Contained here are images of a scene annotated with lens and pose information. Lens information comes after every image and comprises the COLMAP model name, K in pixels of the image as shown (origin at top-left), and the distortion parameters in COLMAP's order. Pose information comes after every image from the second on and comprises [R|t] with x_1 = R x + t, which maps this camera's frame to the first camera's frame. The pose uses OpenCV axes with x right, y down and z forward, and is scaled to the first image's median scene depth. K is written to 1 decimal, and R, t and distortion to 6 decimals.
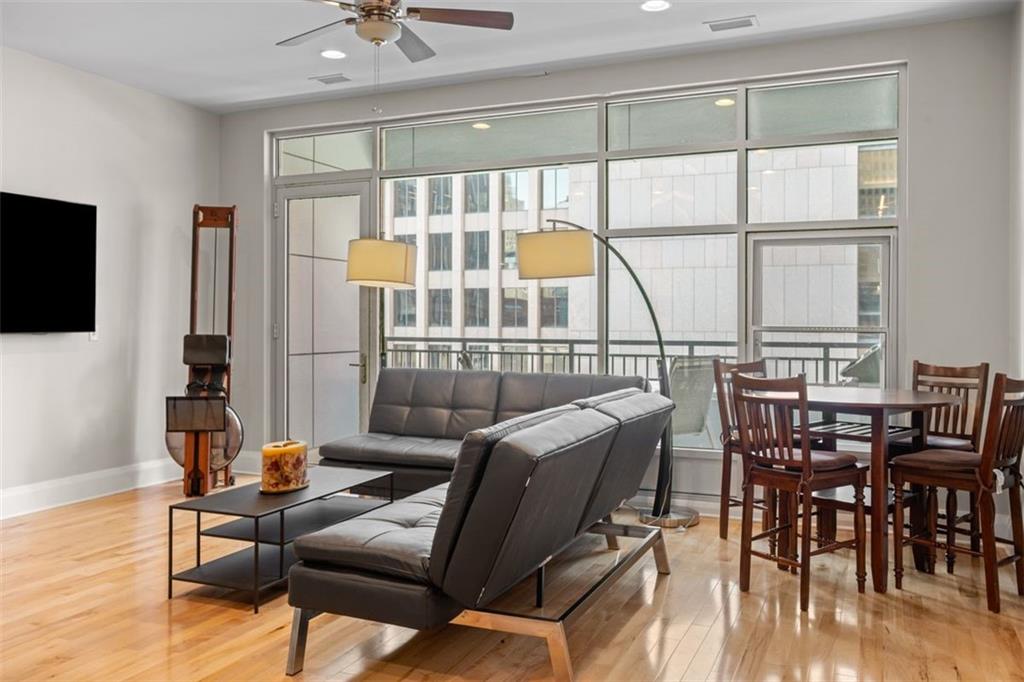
lens RADIAL K [[820.5, 0, 509.1], [0, 820.5, 303.7], [0, 0, 1]] dist [-0.014786, 0.061428]
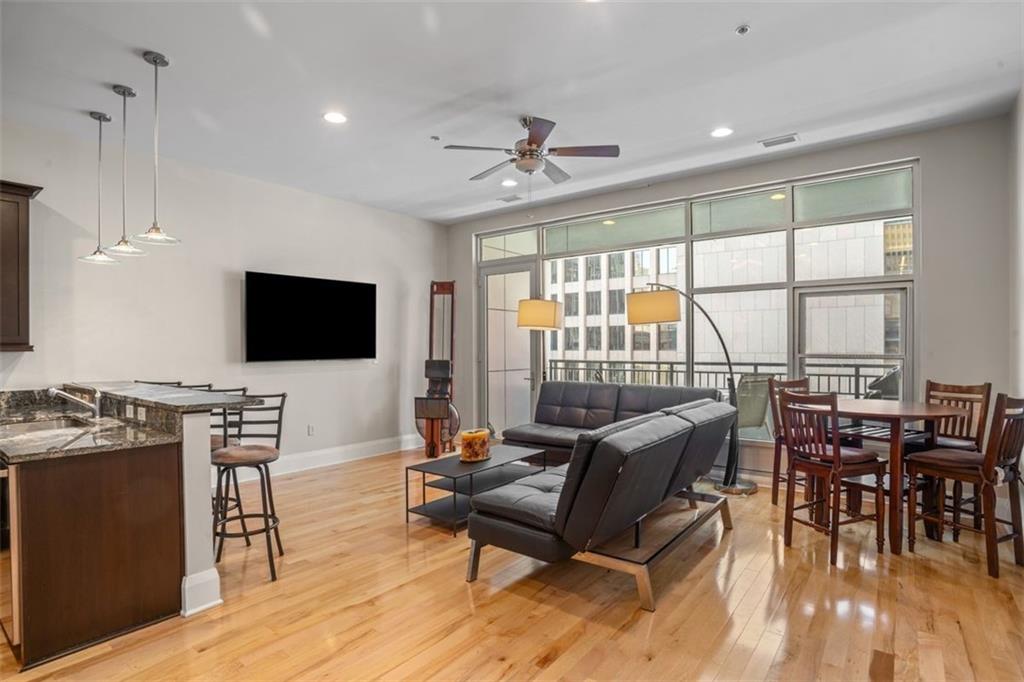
lens RADIAL K [[508.7, 0, 516.2], [0, 508.7, 343.5], [0, 0, 1]] dist [-0.063516, 0.029741]
pose [[0.971636, -0.008293, -0.236335, 0.034602], [0.012012, 0.999826, 0.014300, -0.010830], [0.236175, -0.016734, 0.971566, 0.062799]]
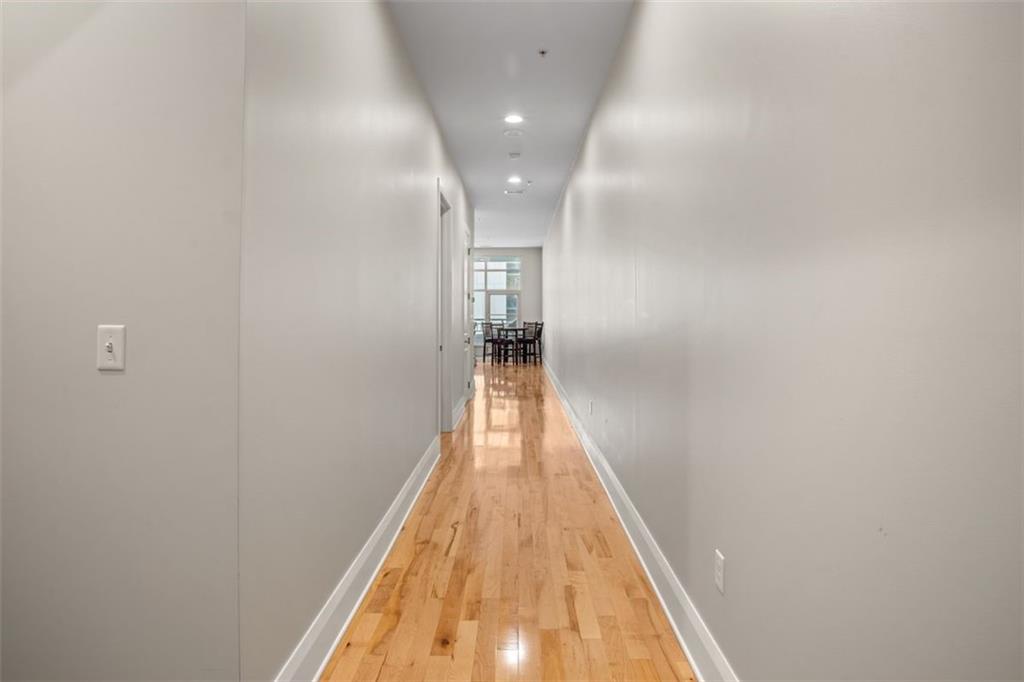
lens RADIAL K [[820.5, 0, 509.1], [0, 820.5, 303.7], [0, 0, 1]] dist [-0.014786, 0.061428]
pose [[0.915370, -0.009819, 0.402494, -1.462895], [0.006467, 0.999932, 0.009685, -0.076459], [-0.402562, -0.006263, 0.915371, -3.253792]]
